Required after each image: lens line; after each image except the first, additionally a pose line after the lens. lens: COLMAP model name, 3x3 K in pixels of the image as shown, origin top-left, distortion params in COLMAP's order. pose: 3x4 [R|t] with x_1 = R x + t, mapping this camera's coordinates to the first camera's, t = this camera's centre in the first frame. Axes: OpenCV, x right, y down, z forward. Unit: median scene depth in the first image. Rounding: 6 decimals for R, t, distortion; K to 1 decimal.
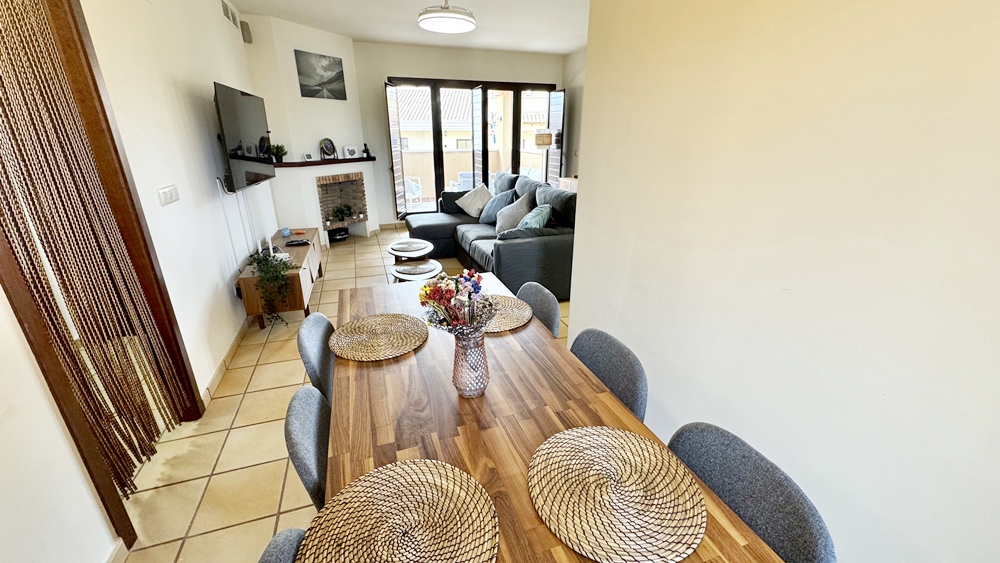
lens RADIAL K [[396.6, 0, 500.0], [0, 396.6, 281.5], [0, 0, 1]] dist [-0.000800, 0.000099]
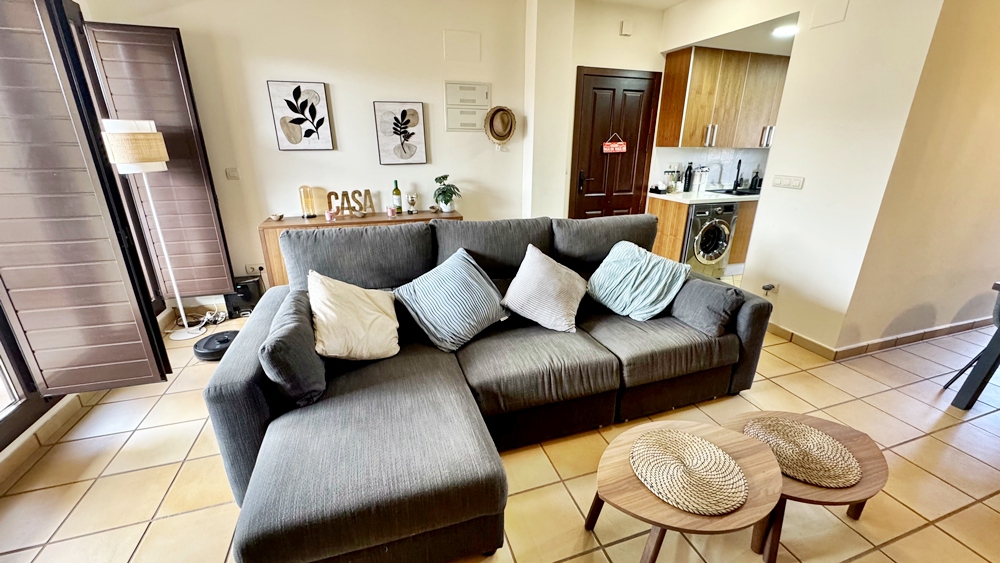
lens RADIAL K [[396.6, 0, 500.0], [0, 396.6, 281.5], [0, 0, 1]] dist [-0.000800, 0.000099]
pose [[0.017747, -0.328271, 0.944417, -0.369008], [0.346299, 0.888119, 0.302194, -0.285045], [-0.937956, 0.321688, 0.129441, 0.796691]]
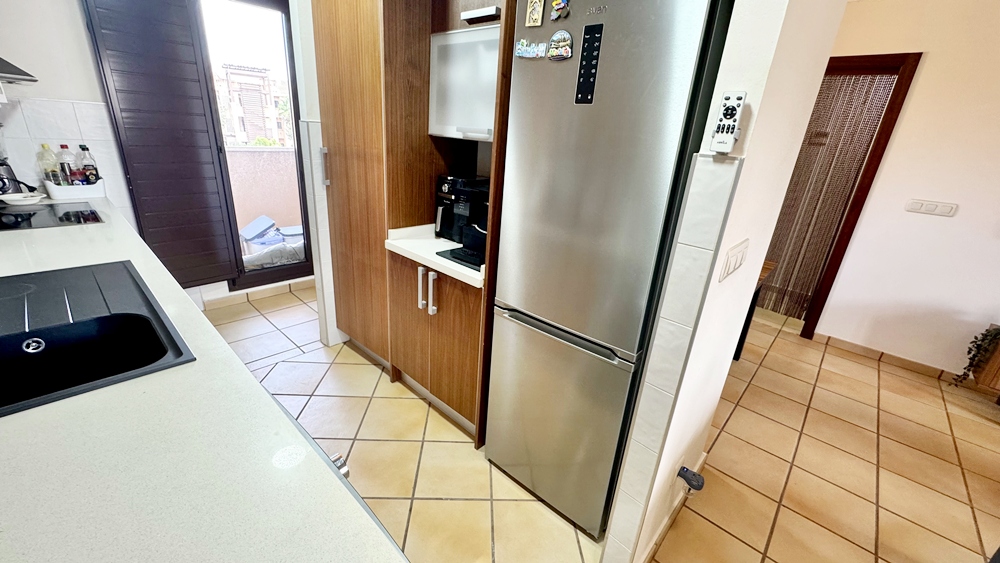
lens RADIAL K [[396.6, 0, 500.0], [0, 396.6, 281.5], [0, 0, 1]] dist [-0.000800, 0.000099]
pose [[-0.879355, 0.108052, -0.463745, 0.382291], [-0.232866, 0.751919, 0.616759, -0.195139], [0.415340, 0.650341, -0.636042, 0.540597]]
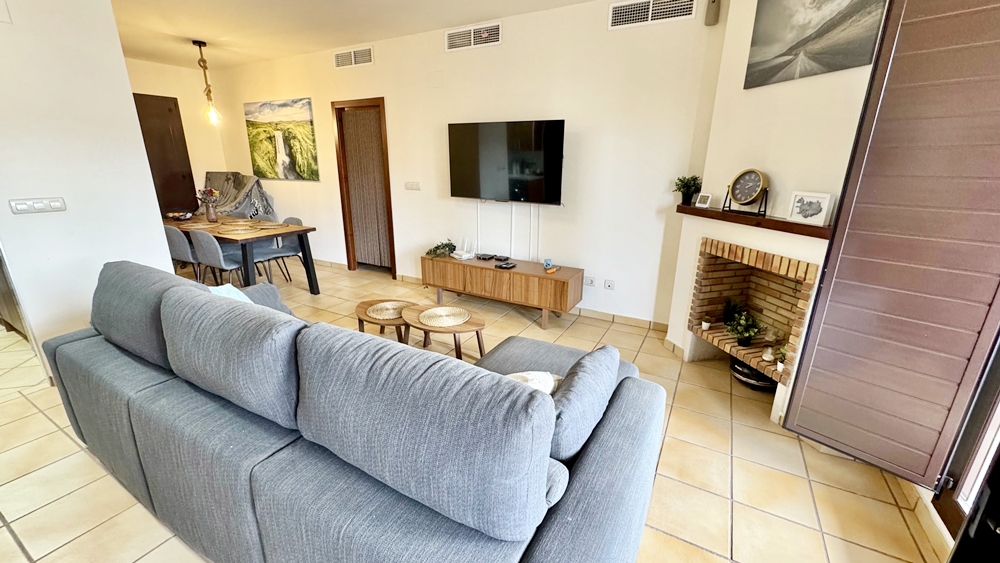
lens RADIAL K [[398.8, 0, 500.0], [0, 398.8, 281.5], [0, 0, 1]] dist [-0.001655, 0.000177]
pose [[-0.749114, 0.183014, -0.636658, 0.099886], [-0.243998, 0.817281, 0.522032, -0.397106], [0.615868, 0.546405, -0.567582, 1.077675]]
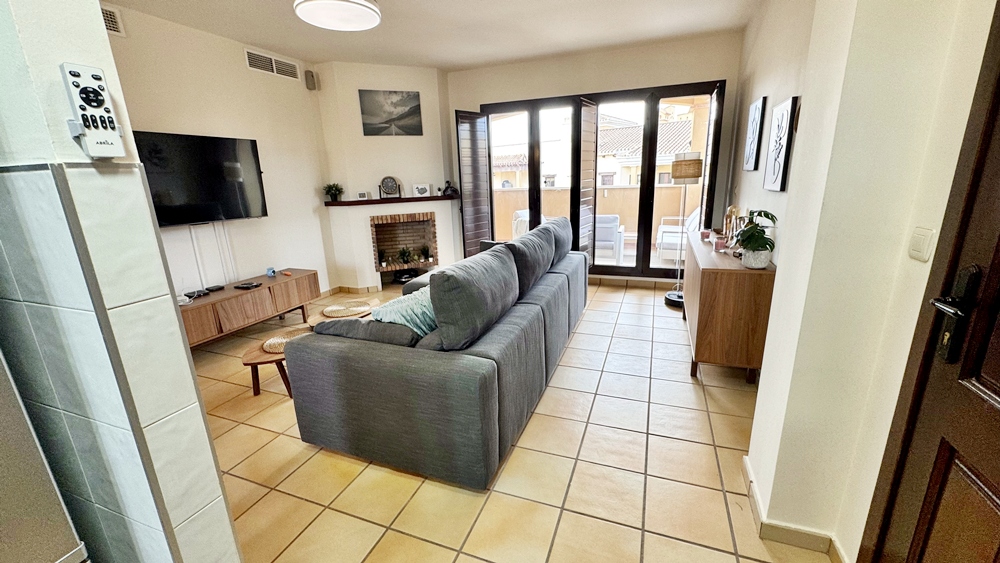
lens RADIAL K [[398.8, 0, 500.0], [0, 398.8, 281.5], [0, 0, 1]] dist [-0.001655, 0.000177]
pose [[0.759518, 0.143309, -0.634504, 0.375927], [-0.195830, 0.980552, -0.012946, -0.145210], [0.620309, 0.134087, 0.772811, 0.433528]]
